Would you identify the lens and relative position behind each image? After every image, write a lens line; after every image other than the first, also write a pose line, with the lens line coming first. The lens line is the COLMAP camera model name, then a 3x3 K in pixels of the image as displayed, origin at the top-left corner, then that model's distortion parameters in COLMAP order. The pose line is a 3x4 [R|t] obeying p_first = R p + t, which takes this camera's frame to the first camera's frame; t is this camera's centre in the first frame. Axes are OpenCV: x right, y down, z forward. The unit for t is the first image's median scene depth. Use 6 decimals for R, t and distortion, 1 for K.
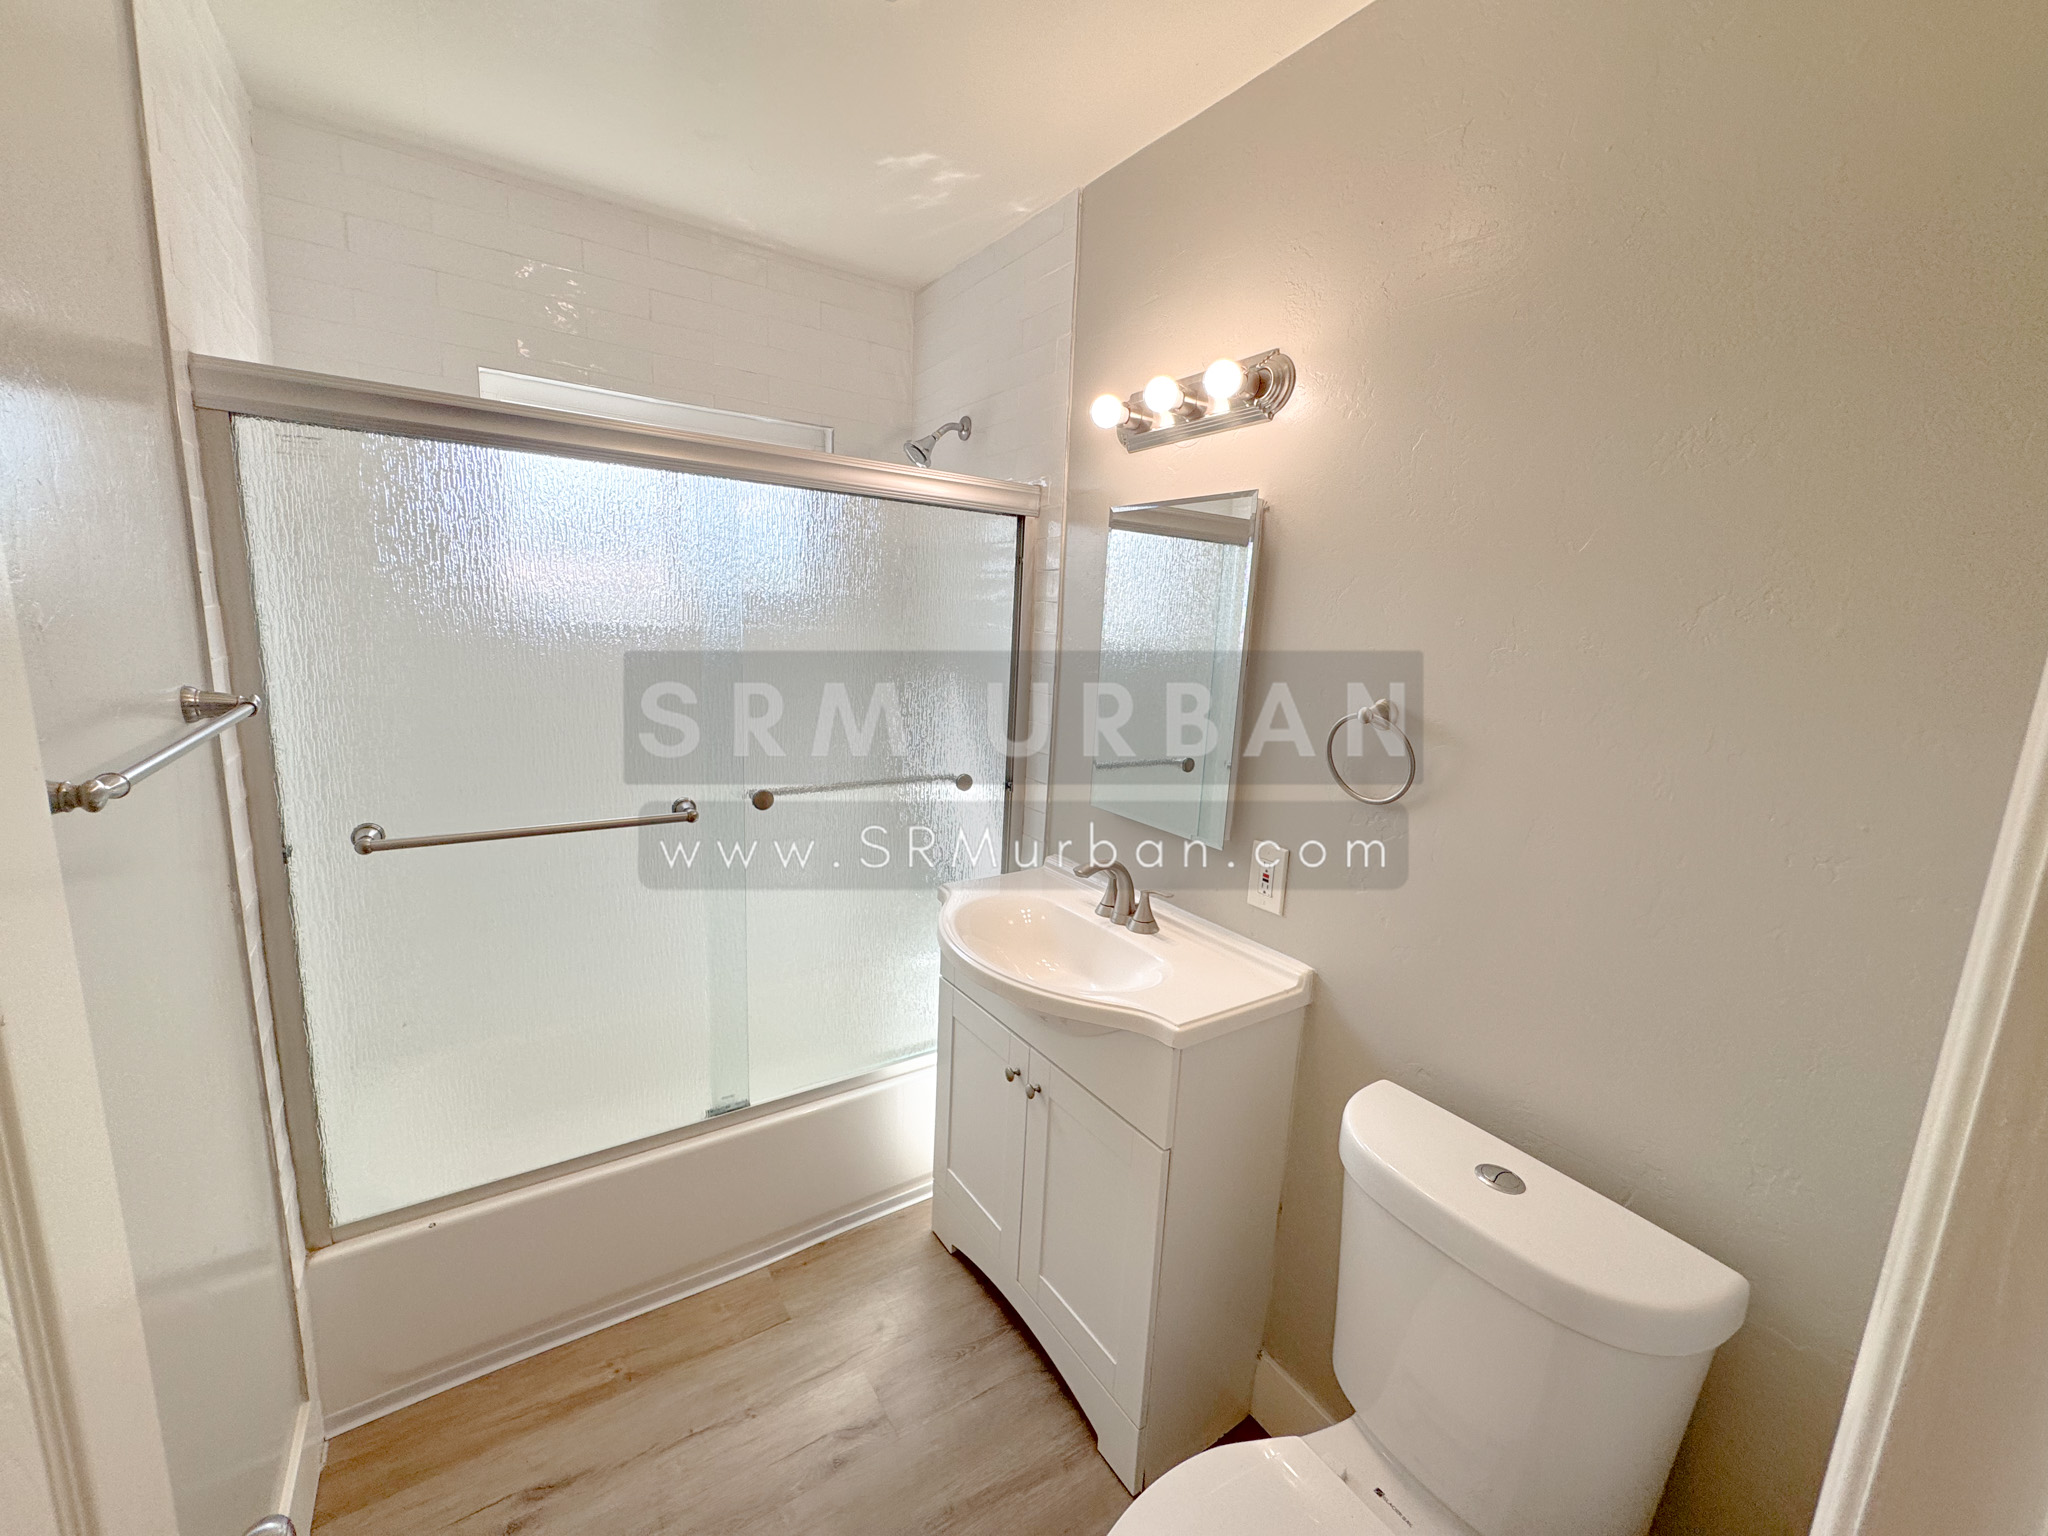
lens RADIAL K [[816.9, 0, 1026.0], [0, 816.9, 769.9], [0, 0, 1]] dist [-0.006231, 0.000695]
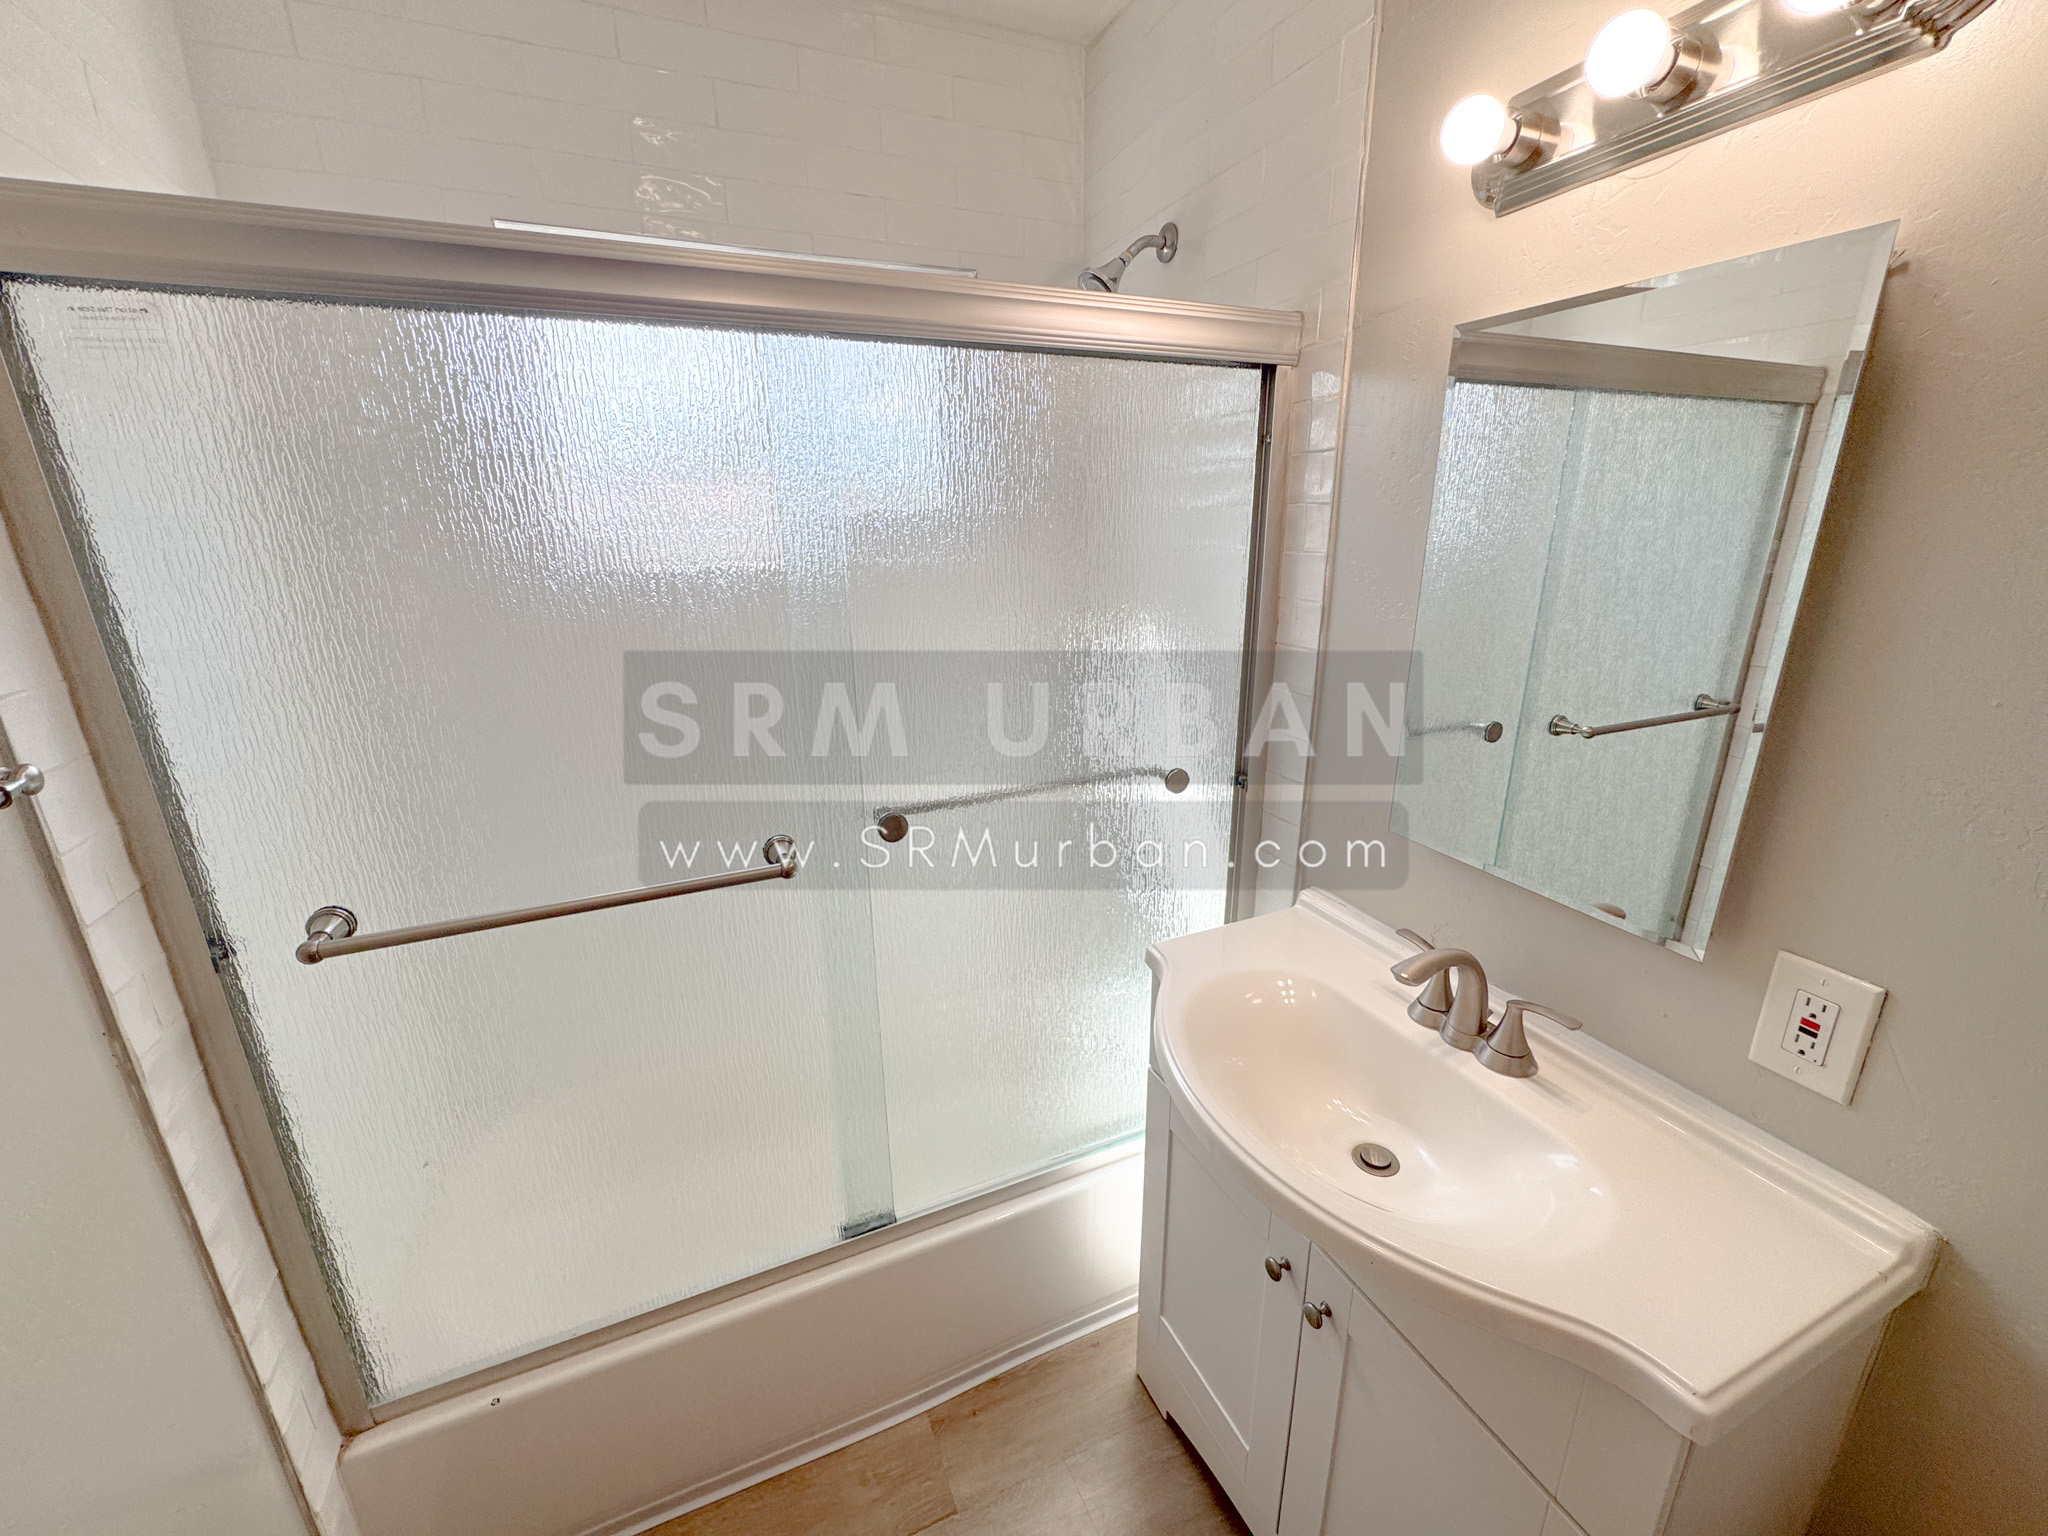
lens RADIAL K [[816.9, 0, 1022.2], [0, 816.9, 768.5], [0, 0, 1]] dist [-0.006231, 0.000695]
pose [[0.980922, -0.003541, -0.194370, -0.075807], [0.025293, 0.993660, 0.109542, -0.079938], [0.192750, -0.112368, 0.974793, 0.332118]]
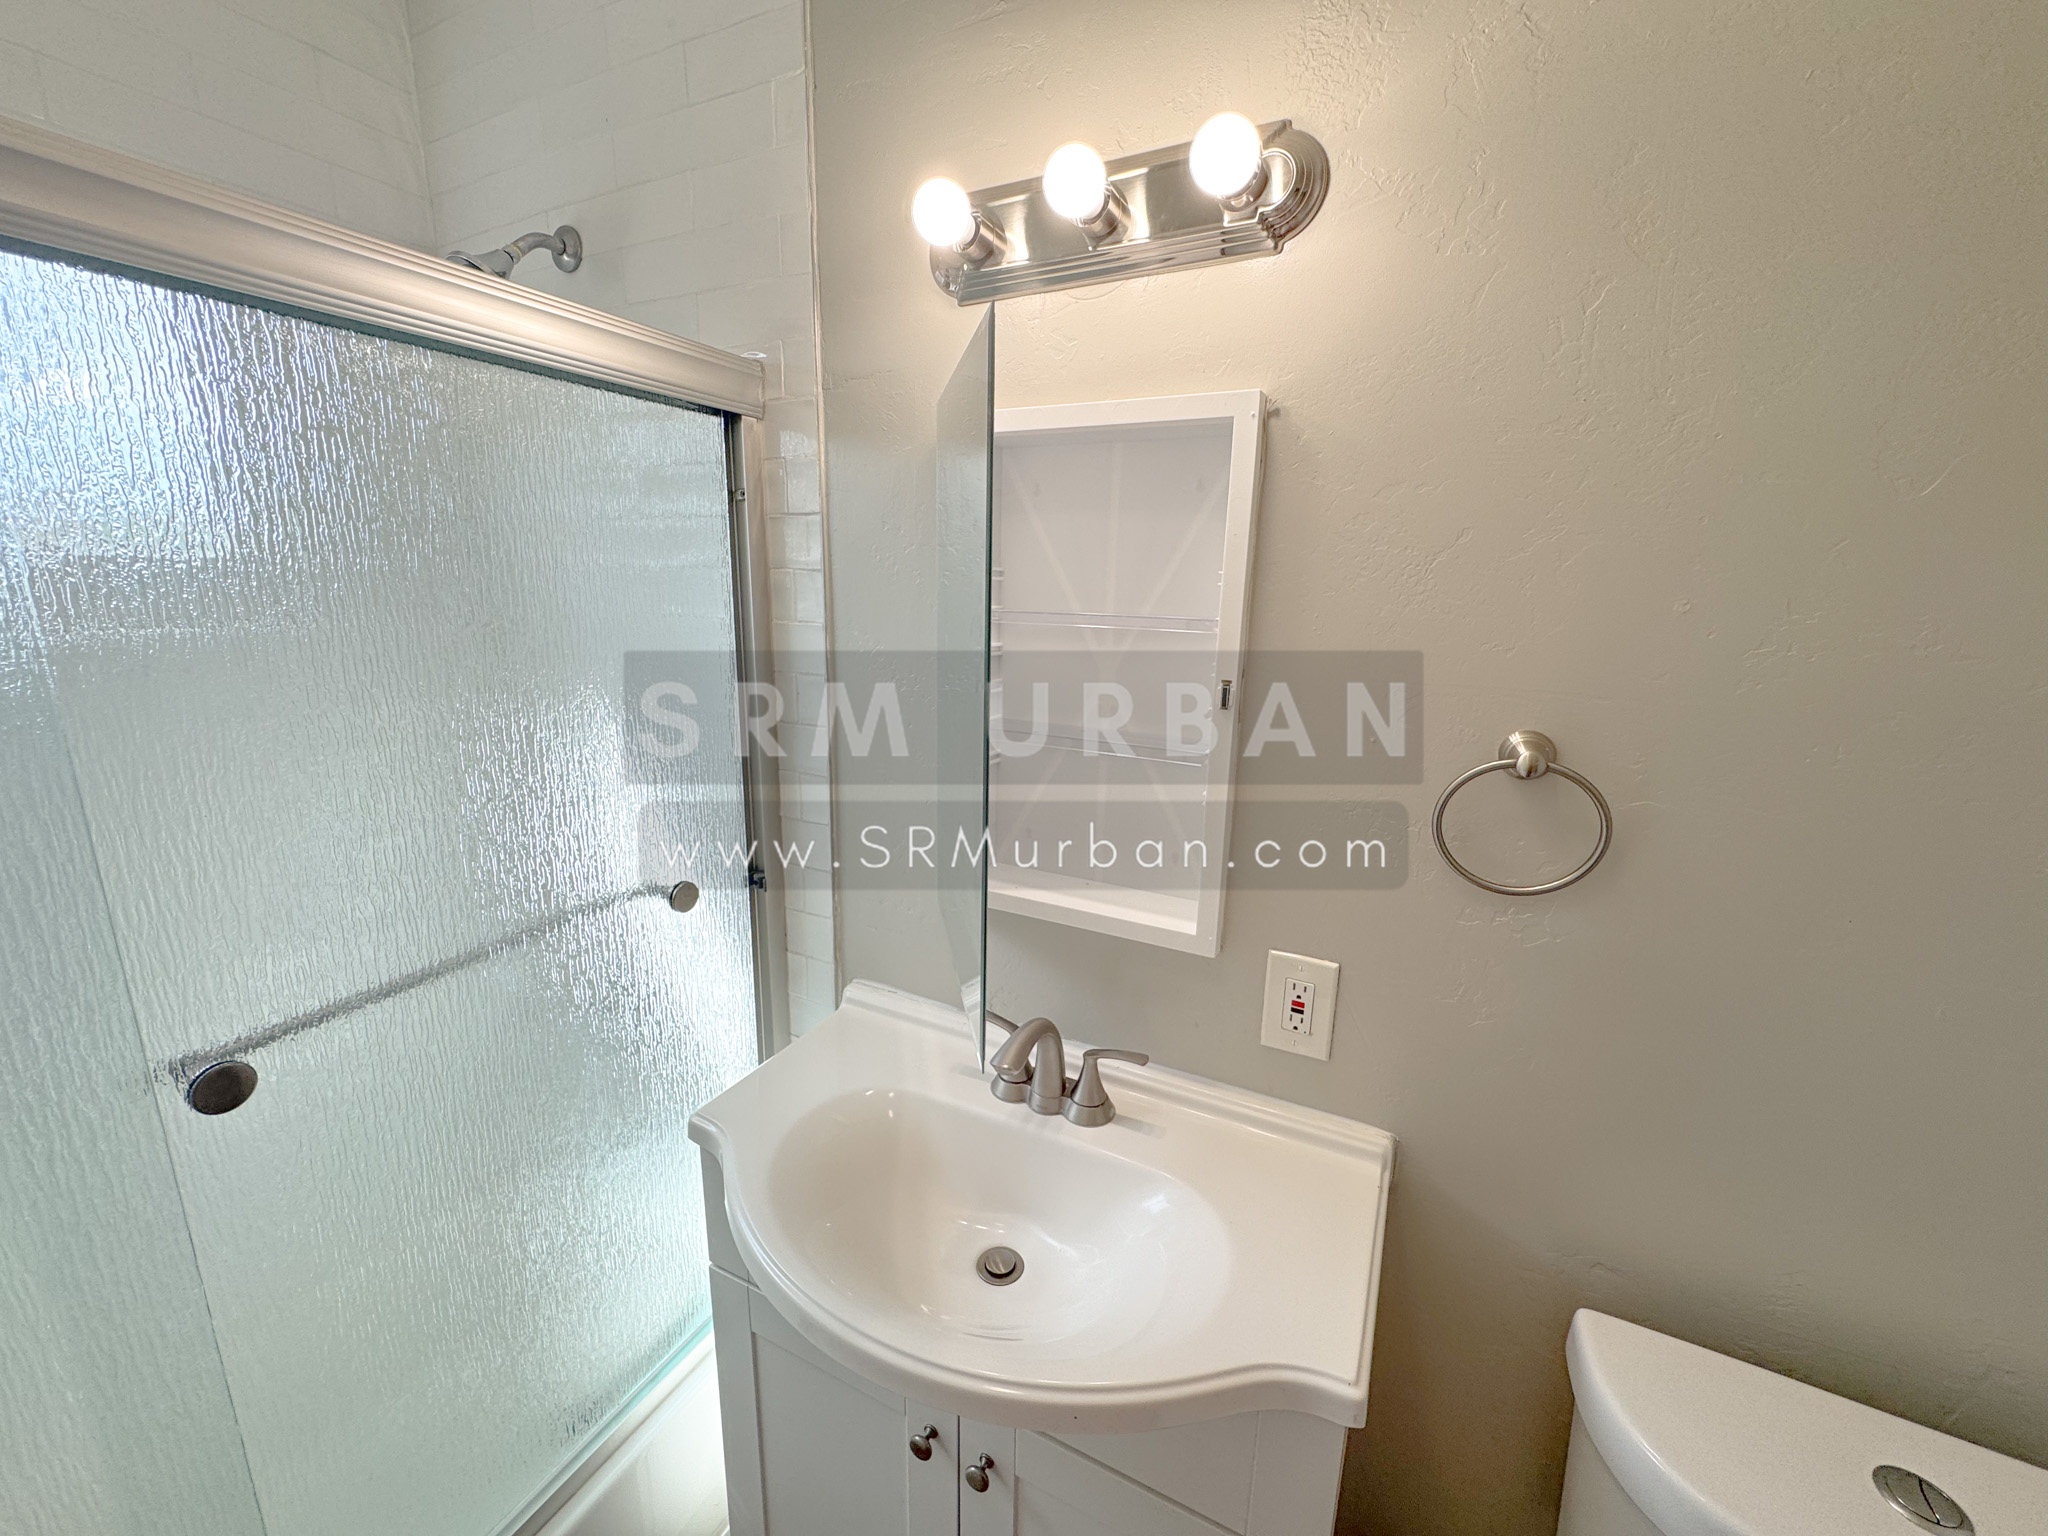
lens RADIAL K [[816.9, 0, 1025.5], [0, 816.9, 768.0], [0, 0, 1]] dist [-0.006231, 0.000695]
pose [[0.873435, -0.138669, 0.466778, -0.130921], [0.107855, 0.989877, 0.092252, -0.107616], [-0.474845, -0.030231, 0.879550, 0.431124]]
